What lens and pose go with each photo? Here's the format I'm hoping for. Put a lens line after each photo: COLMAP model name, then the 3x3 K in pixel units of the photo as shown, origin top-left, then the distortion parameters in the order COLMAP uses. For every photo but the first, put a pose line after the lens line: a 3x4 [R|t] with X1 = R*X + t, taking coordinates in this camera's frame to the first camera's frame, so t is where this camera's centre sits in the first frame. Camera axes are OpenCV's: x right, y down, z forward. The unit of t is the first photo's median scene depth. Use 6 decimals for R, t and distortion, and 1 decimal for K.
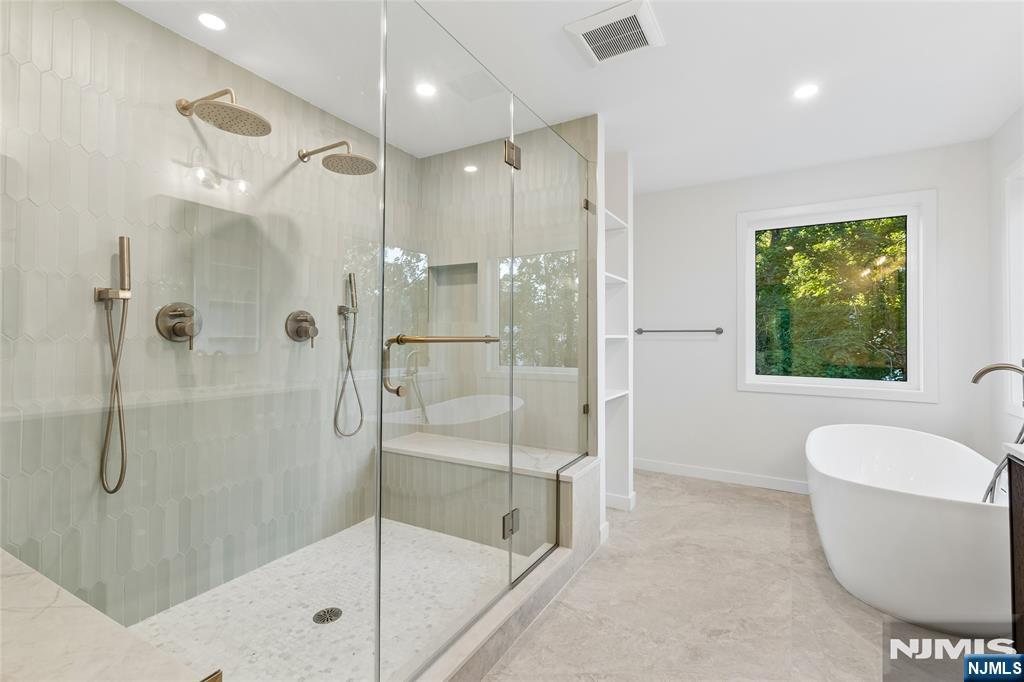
lens RADIAL K [[454.4, 0, 514.2], [0, 454.4, 313.2], [0, 0, 1]] dist [0.040515, 0.000105]
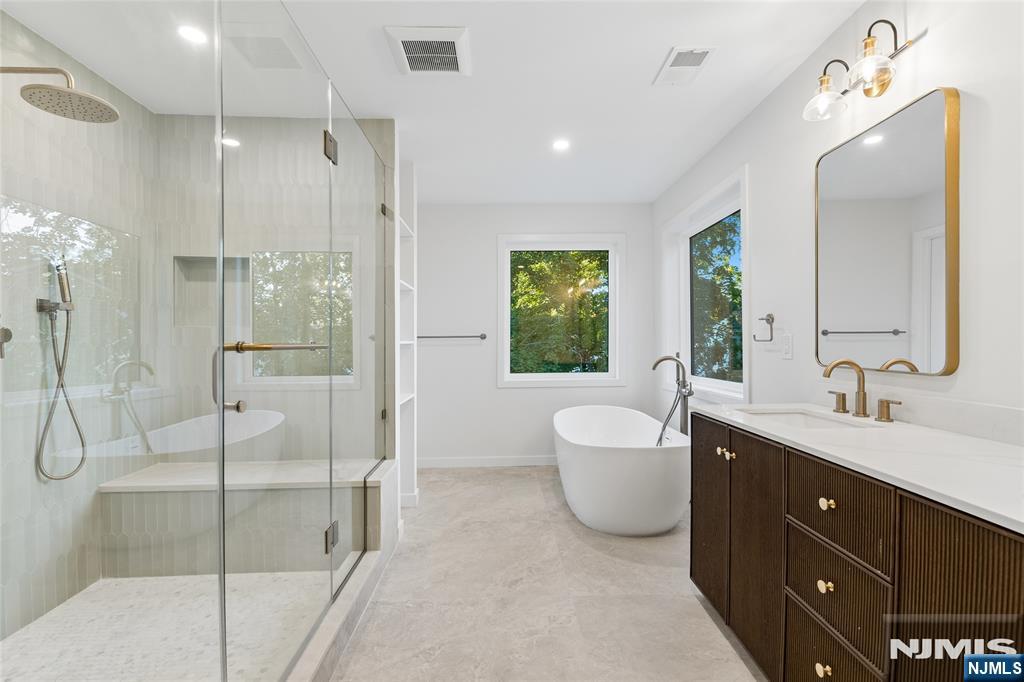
lens RADIAL K [[456.7, 0, 508.4], [0, 456.7, 334.2], [0, 0, 1]] dist [0.038695, -0.000446]
pose [[0.856424, 0.003737, 0.516260, -0.139559], [-0.021567, 0.999360, 0.028543, -0.000964], [-0.515823, -0.035579, 0.855956, -0.004544]]
